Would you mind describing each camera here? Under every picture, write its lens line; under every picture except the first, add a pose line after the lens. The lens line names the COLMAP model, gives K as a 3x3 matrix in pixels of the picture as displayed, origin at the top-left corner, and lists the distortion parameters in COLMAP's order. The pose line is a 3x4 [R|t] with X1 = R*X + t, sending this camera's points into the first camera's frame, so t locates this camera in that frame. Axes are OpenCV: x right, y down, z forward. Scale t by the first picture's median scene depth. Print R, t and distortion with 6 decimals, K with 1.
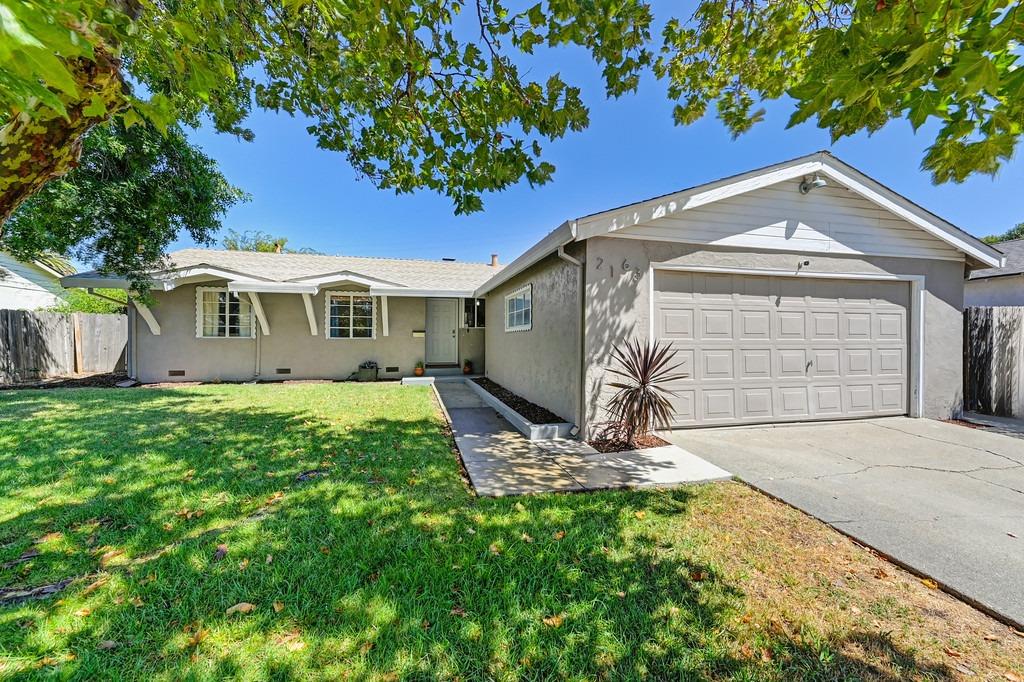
lens RADIAL K [[408.1, 0, 514.5], [0, 408.1, 334.8], [0, 0, 1]] dist [0.003166, -0.000589]
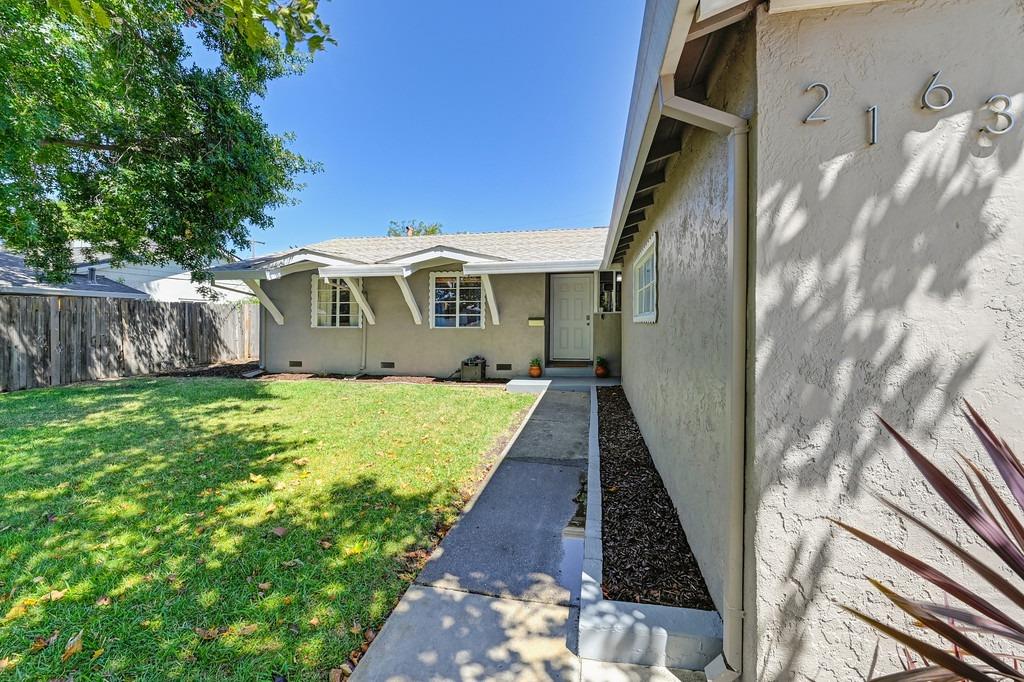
lens RADIAL K [[415.7, 0, 513.3], [0, 415.7, 327.4], [0, 0, 1]] dist [0.013040, -0.000282]
pose [[0.902648, 0.005831, -0.430339, 0.070132], [0.010229, 0.999335, 0.034997, -0.022129], [0.430257, -0.035992, 0.901989, 0.312452]]
